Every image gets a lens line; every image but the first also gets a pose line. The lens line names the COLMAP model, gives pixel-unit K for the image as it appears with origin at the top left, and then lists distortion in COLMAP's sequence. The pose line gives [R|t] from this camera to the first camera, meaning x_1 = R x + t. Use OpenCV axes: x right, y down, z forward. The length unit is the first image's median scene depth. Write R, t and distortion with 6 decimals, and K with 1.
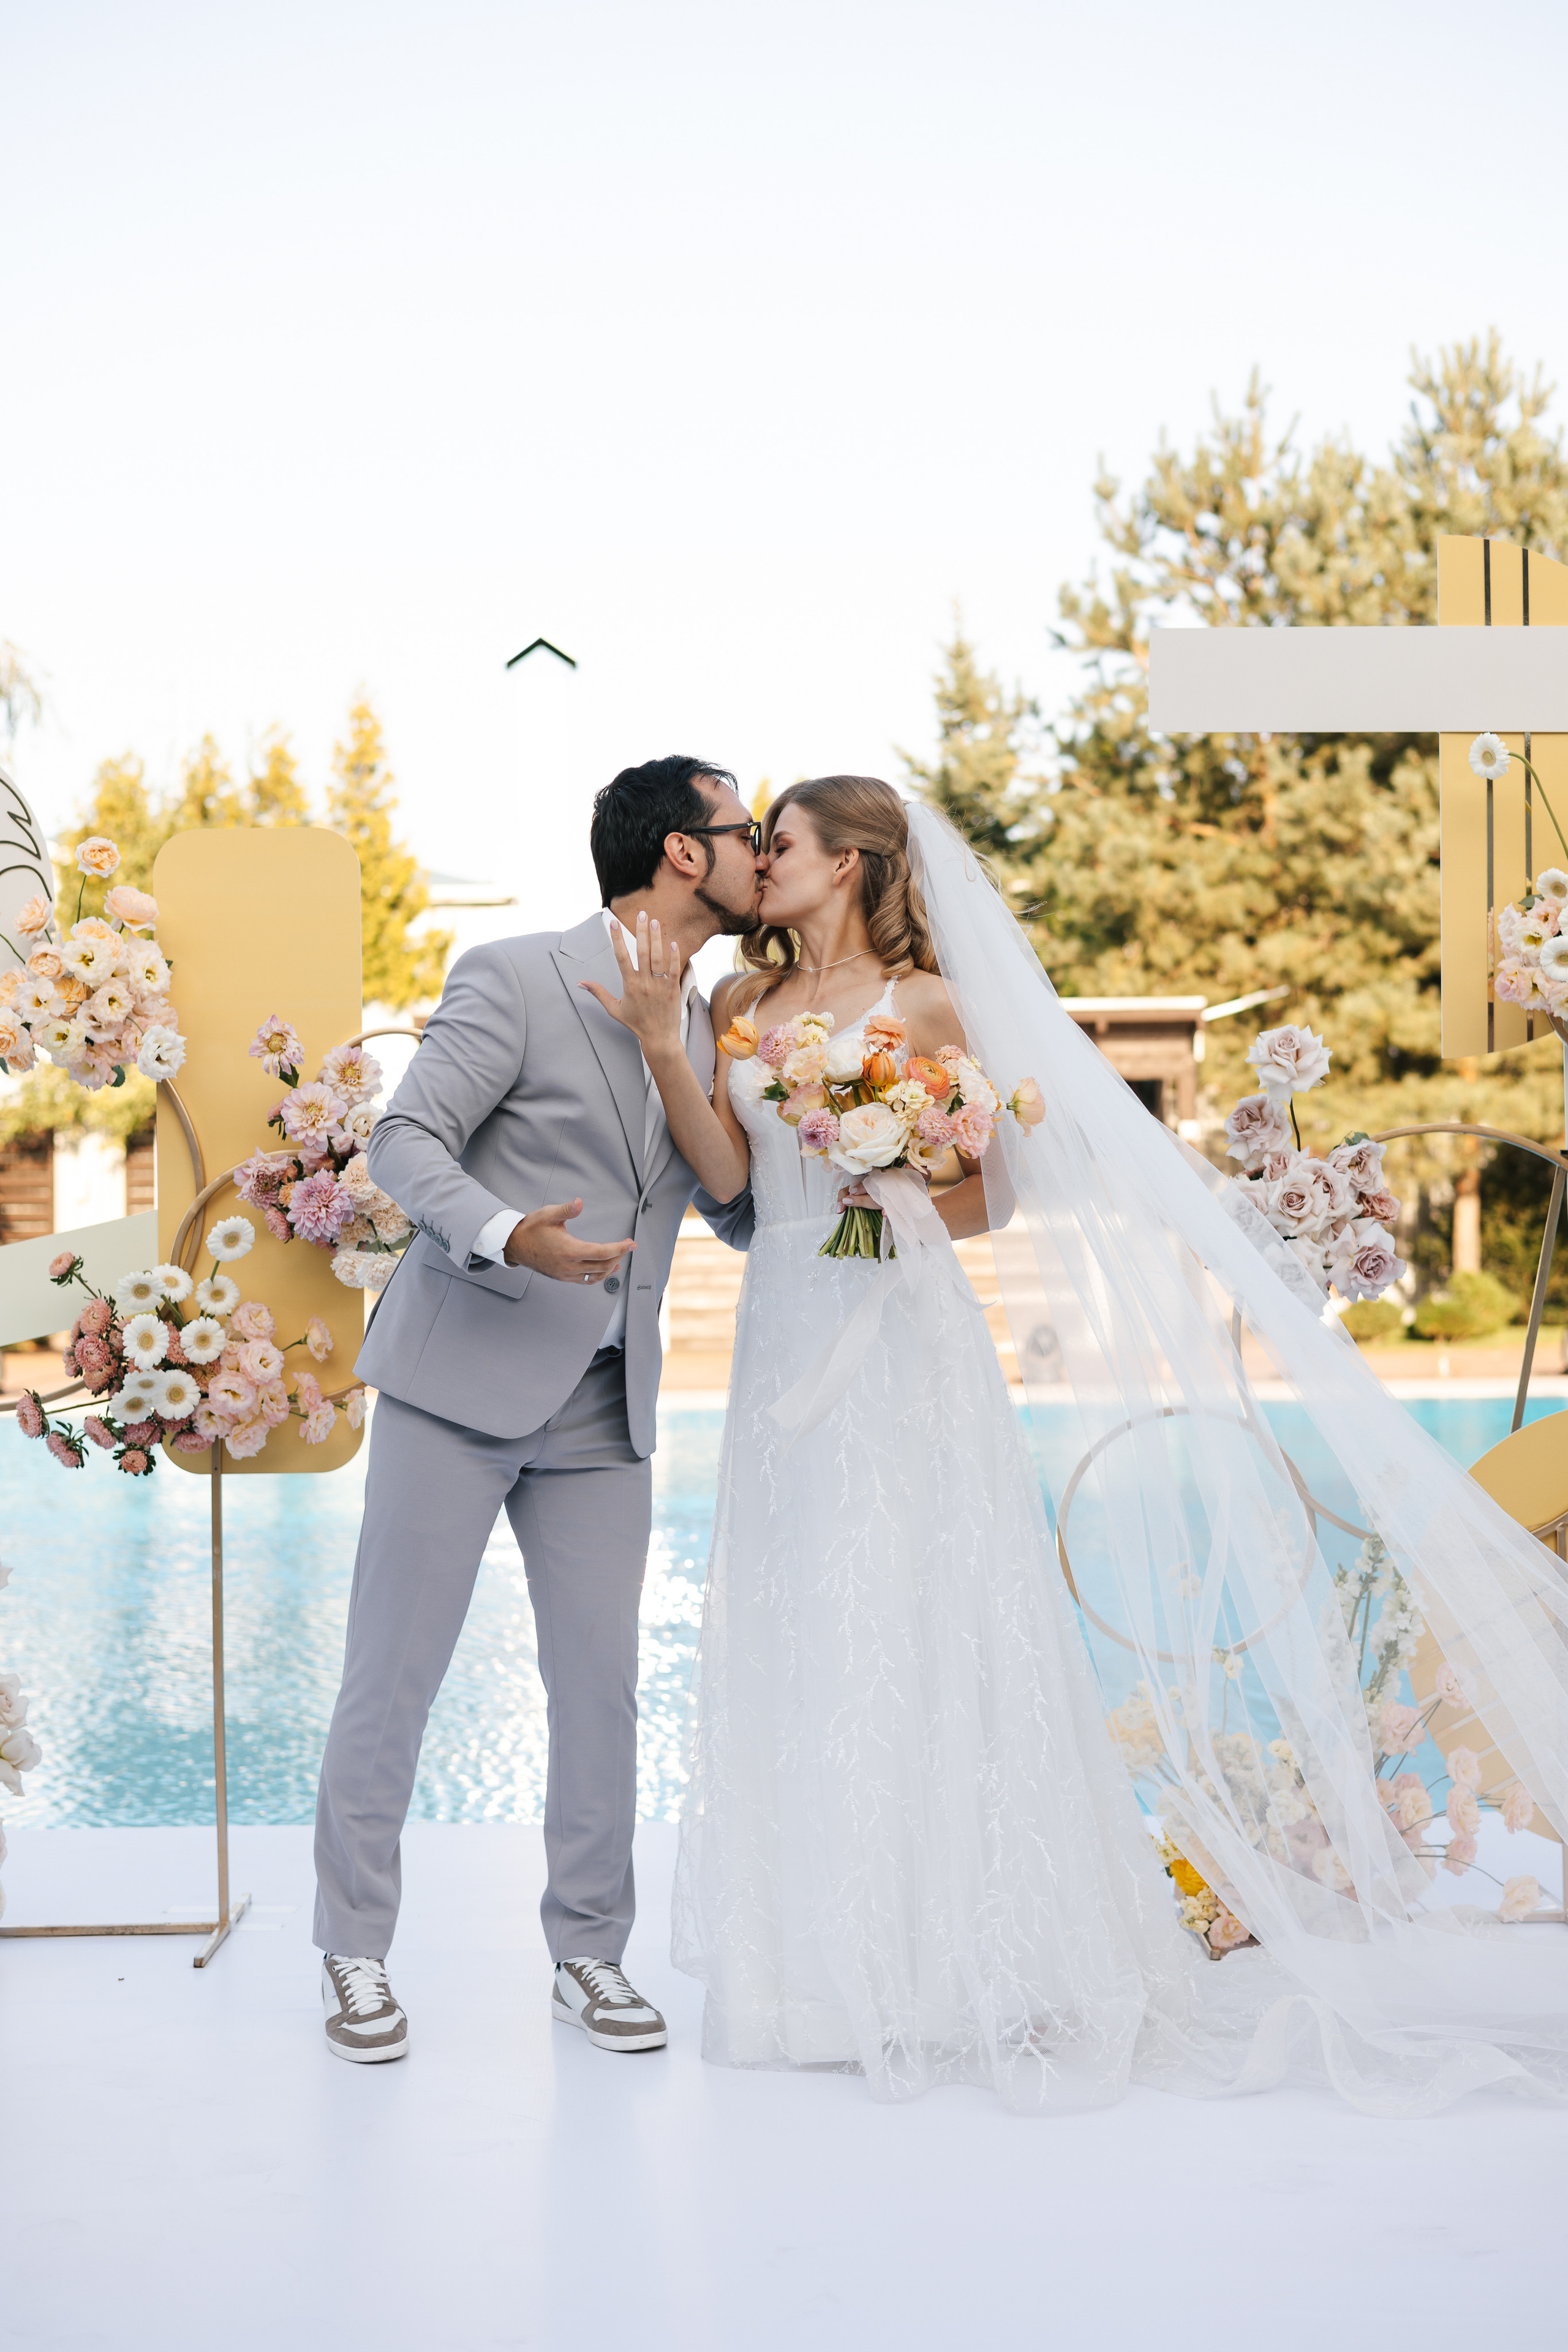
lens RADIAL K [[3762.7, 0, 868.6], [0, 3762.7, 1226.1], [0, 0, 1]] dist [-0.002521, 2.801299]
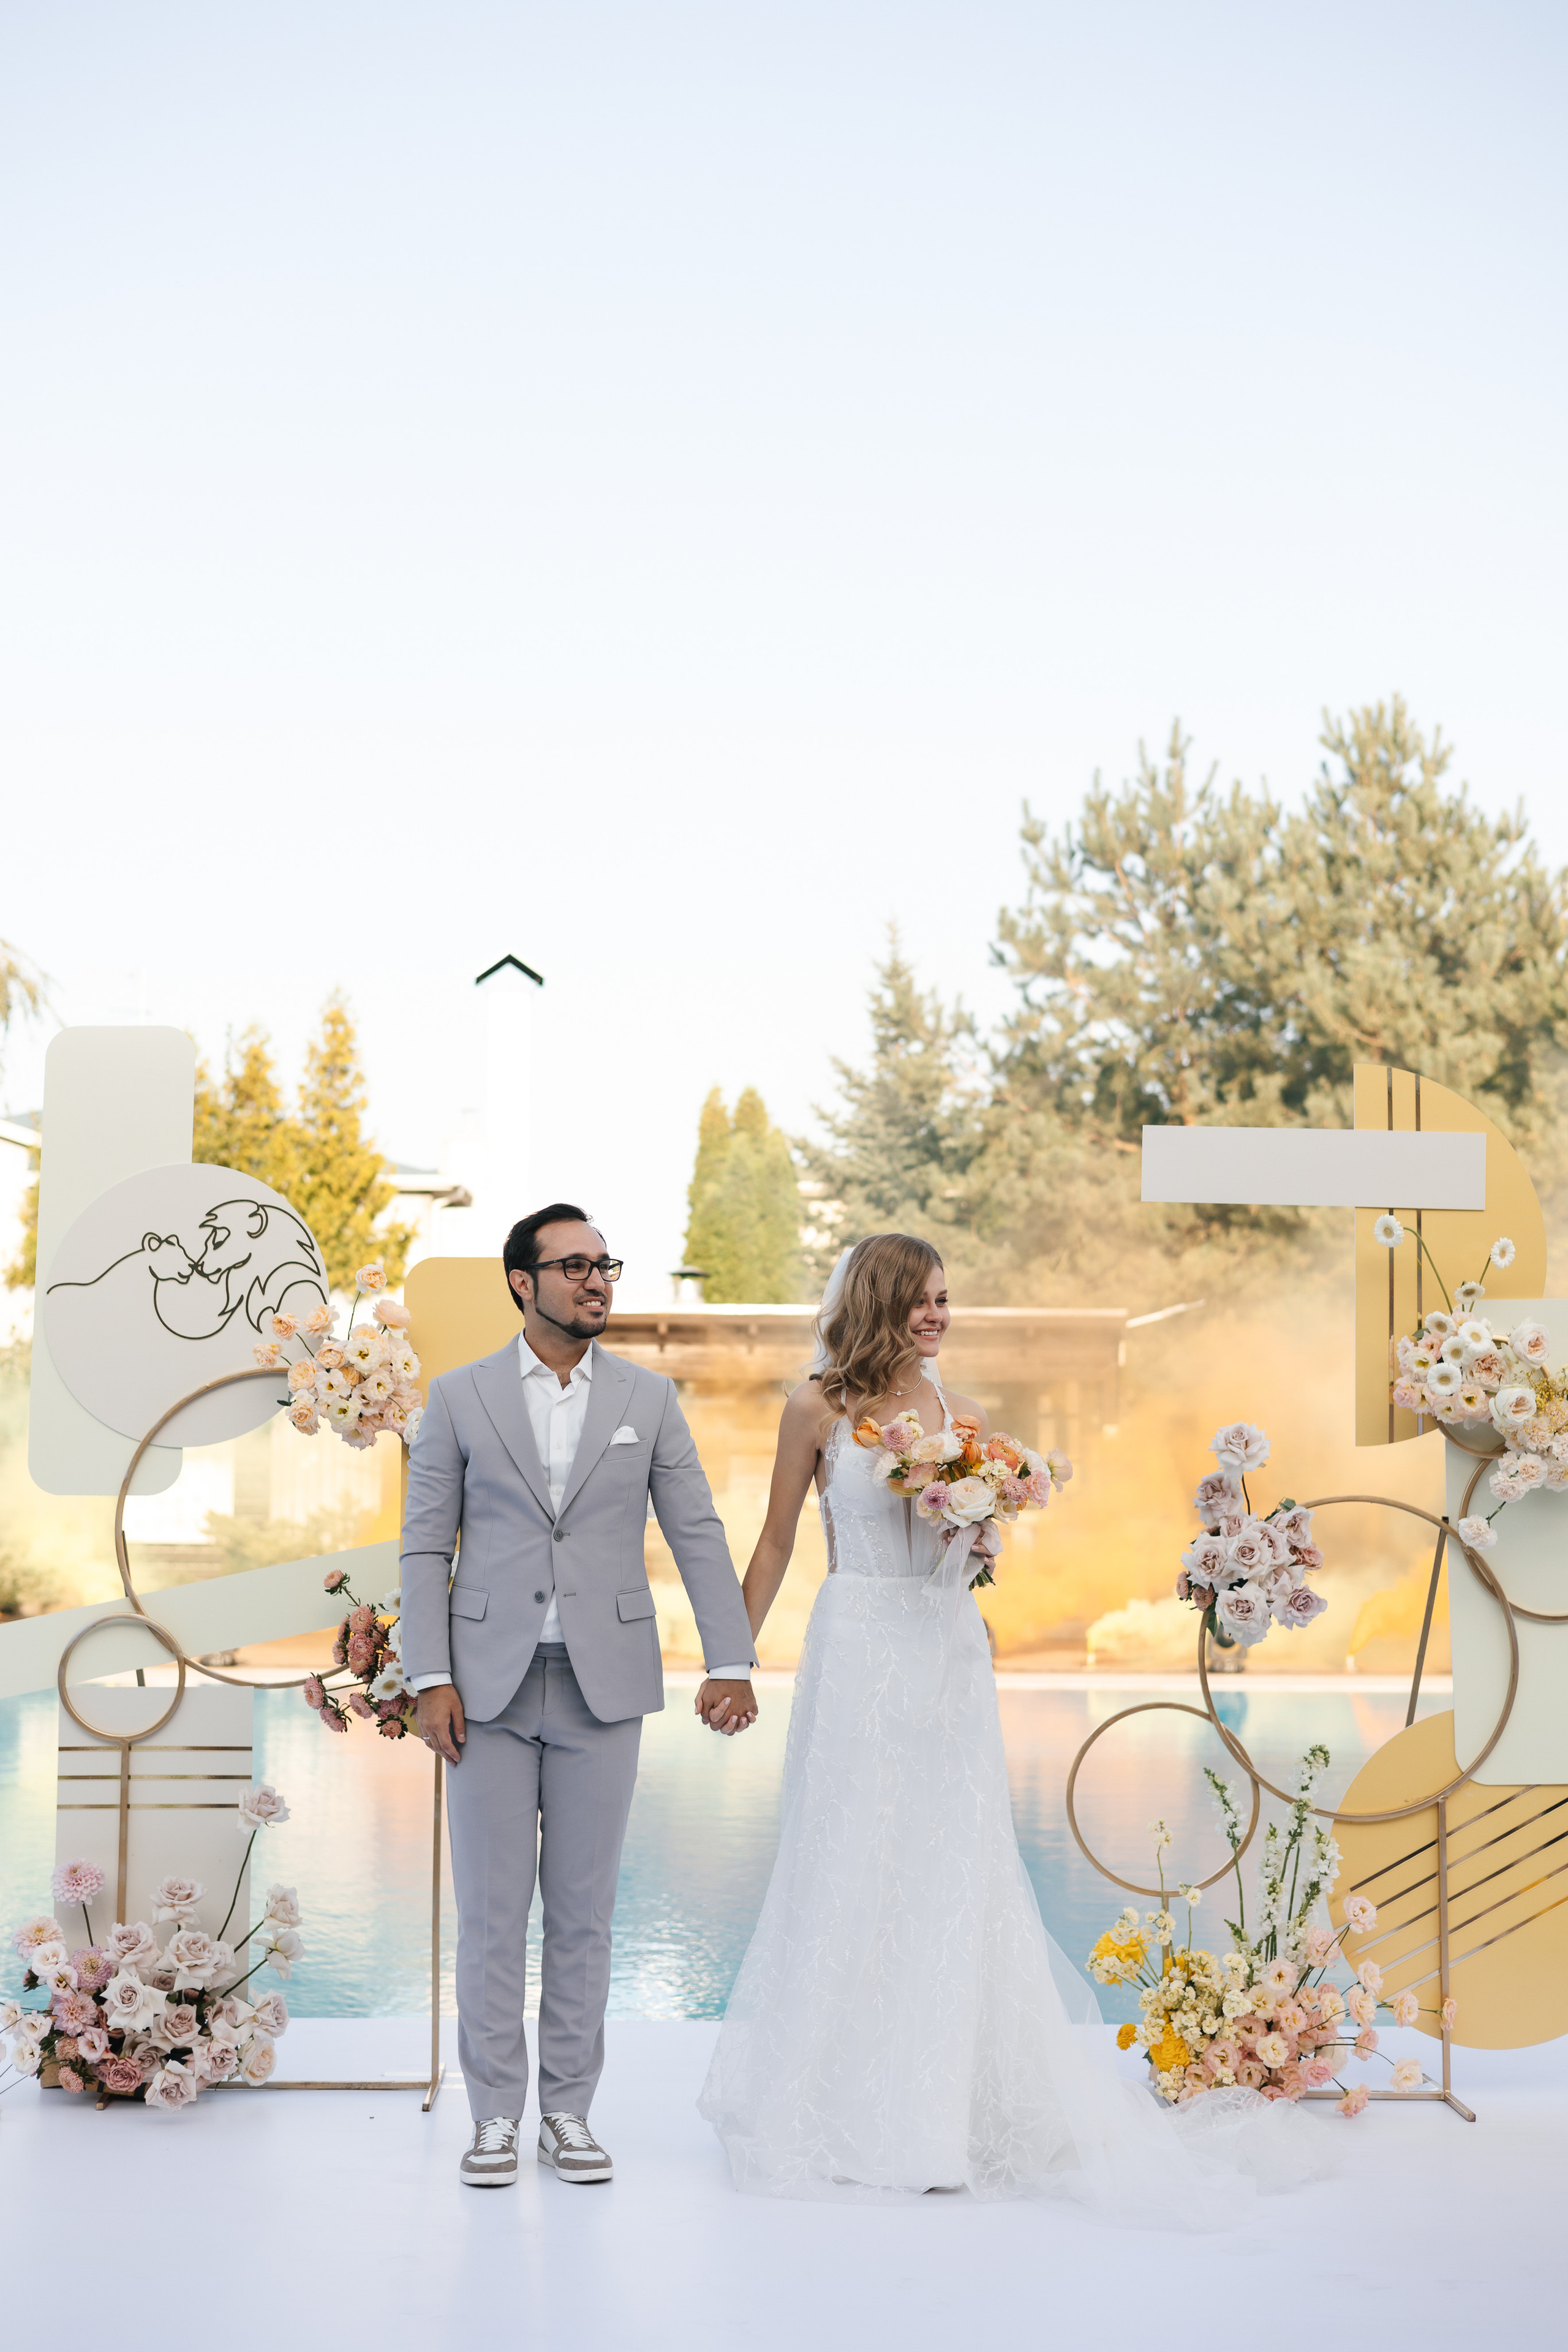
lens RADIAL K [[3762.7, 0, 868.6], [0, 3762.7, 1226.1], [0, 0, 1]] dist [-0.002521, 2.801299]
pose [[0.999451, 0.023443, 0.023428, -0.008668], [-0.021655, 0.997034, -0.073853, -0.003086], [-0.025090, 0.073305, 0.996994, -0.054141]]
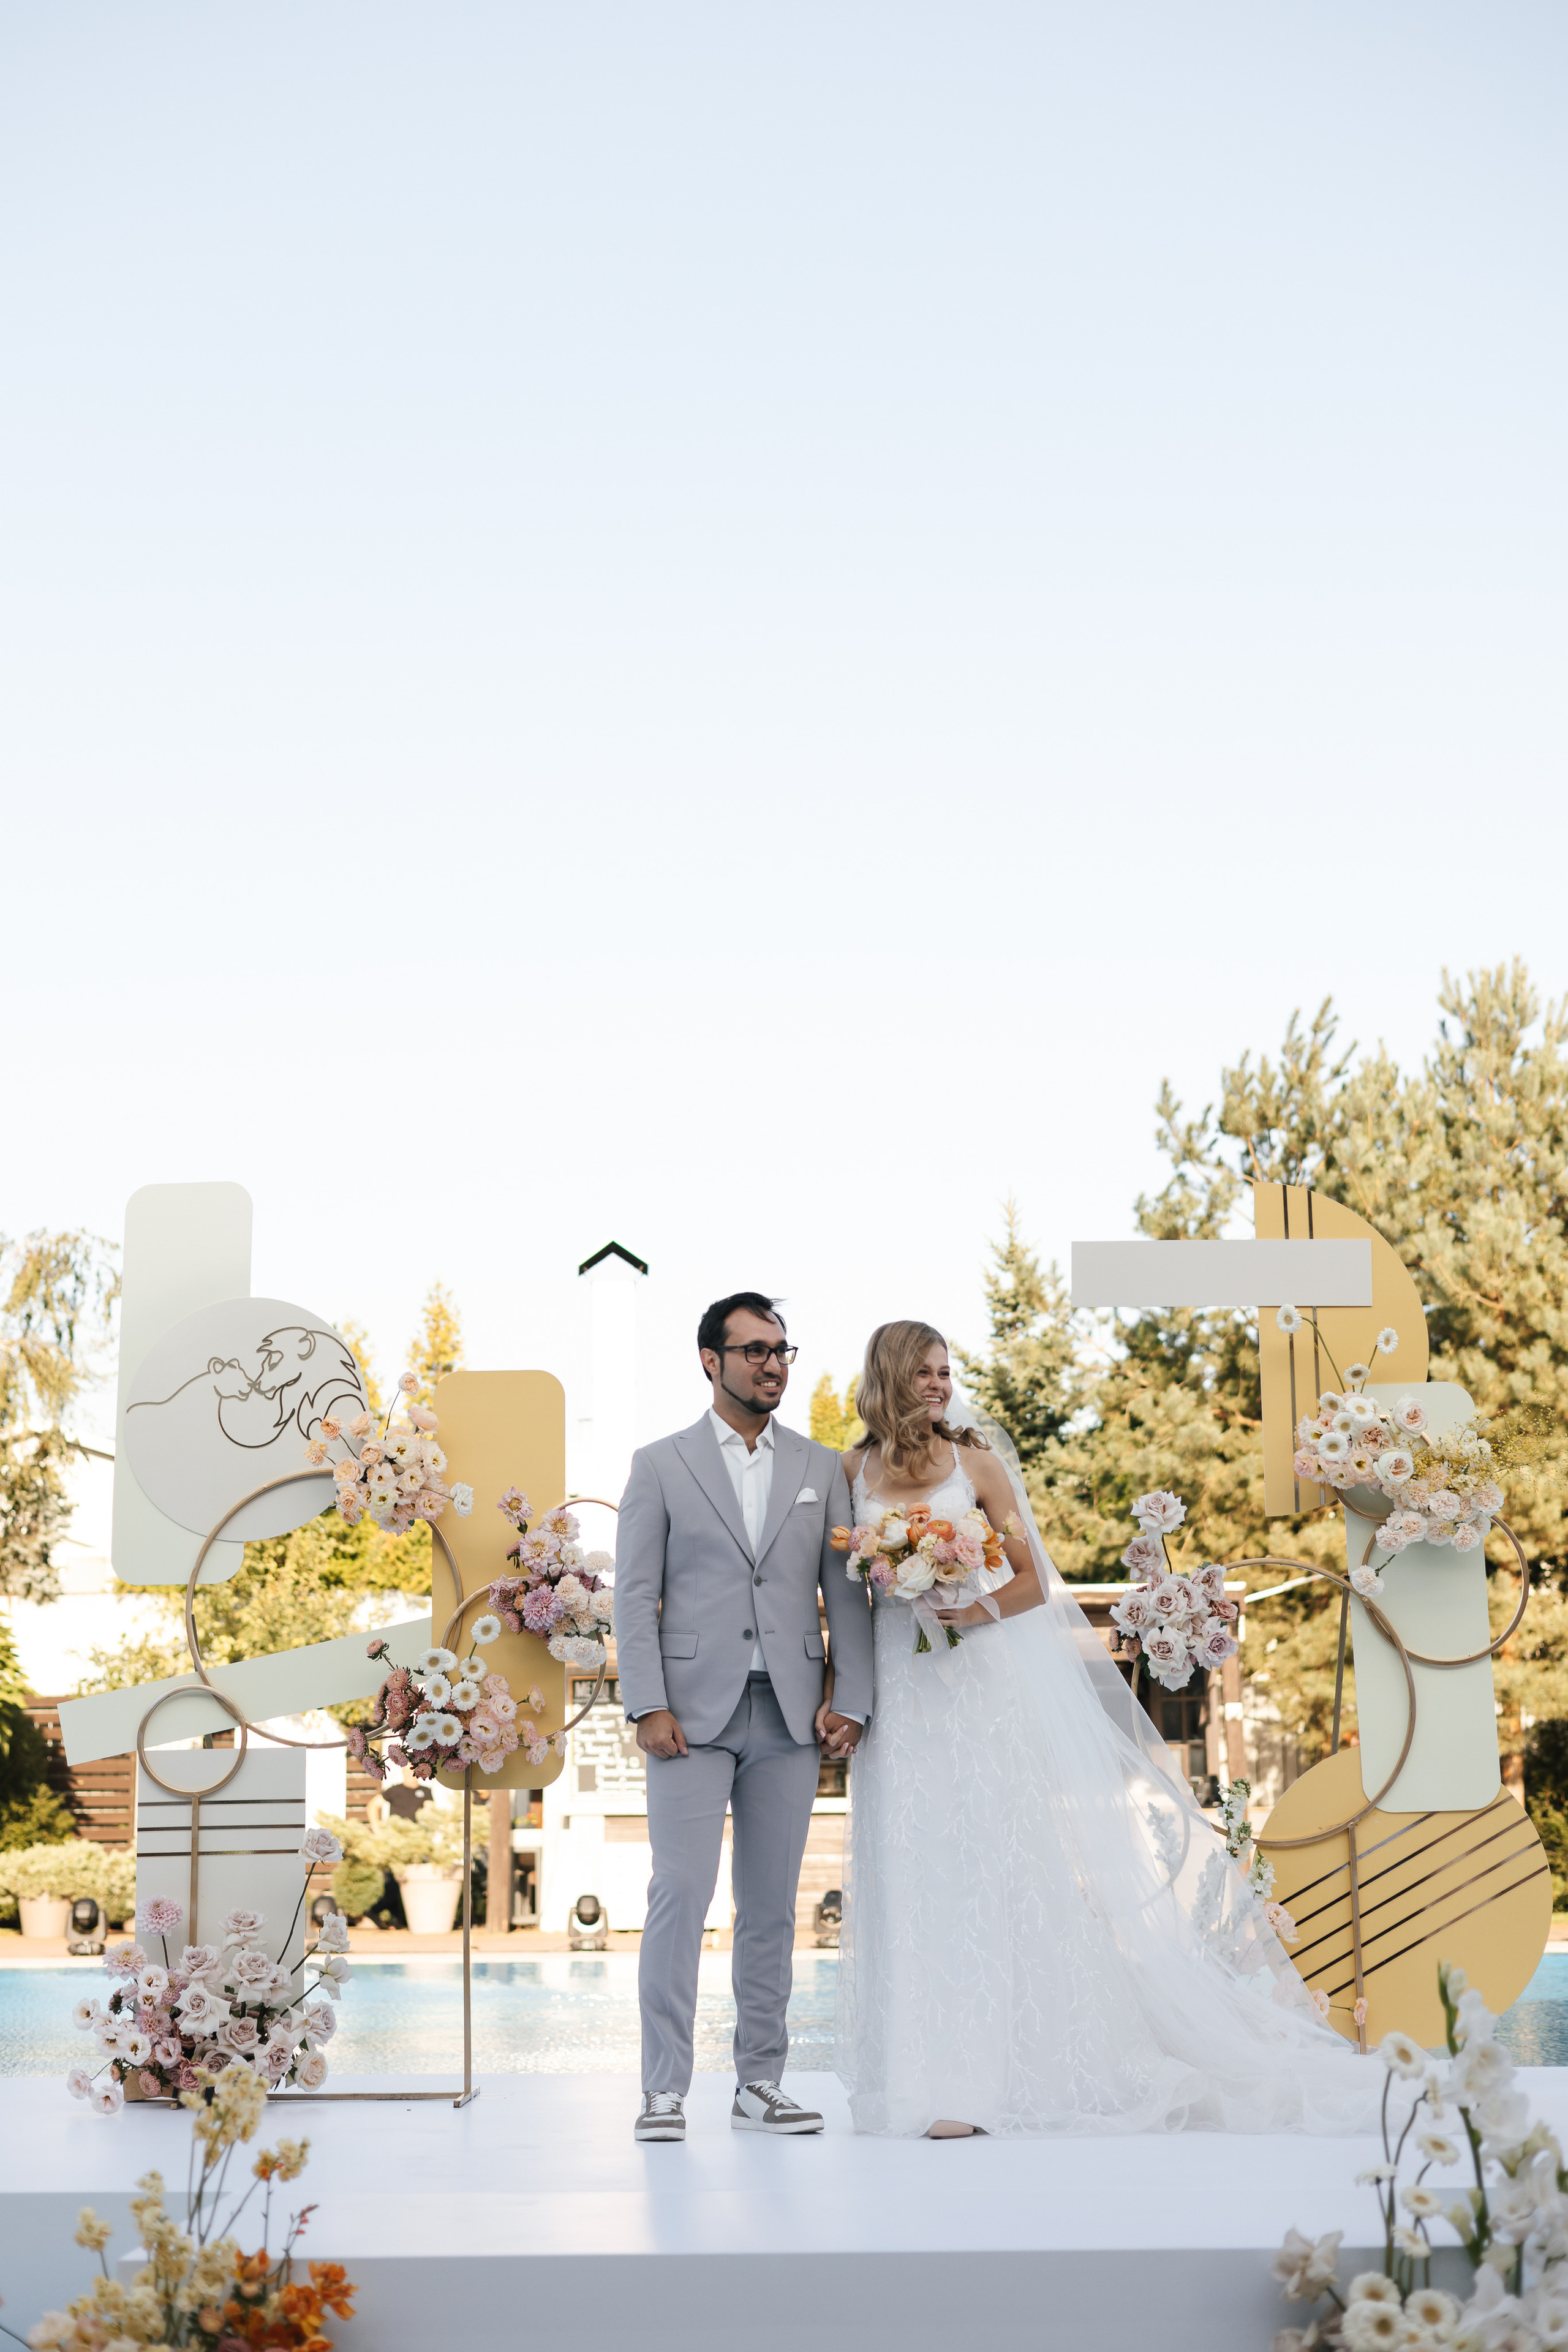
lens RADIAL K [[4031.3, 0, 888.2], [0, 4031.3, 1175.6], [0, 0, 1]] dist [-0.046028, 3.643858]
pose [[0.999930, -0.002194, -0.011611, 0.002622], [0.000198, 0.985585, -0.169181, 0.015055], [0.011815, 0.169167, 0.985517, -0.100809]]
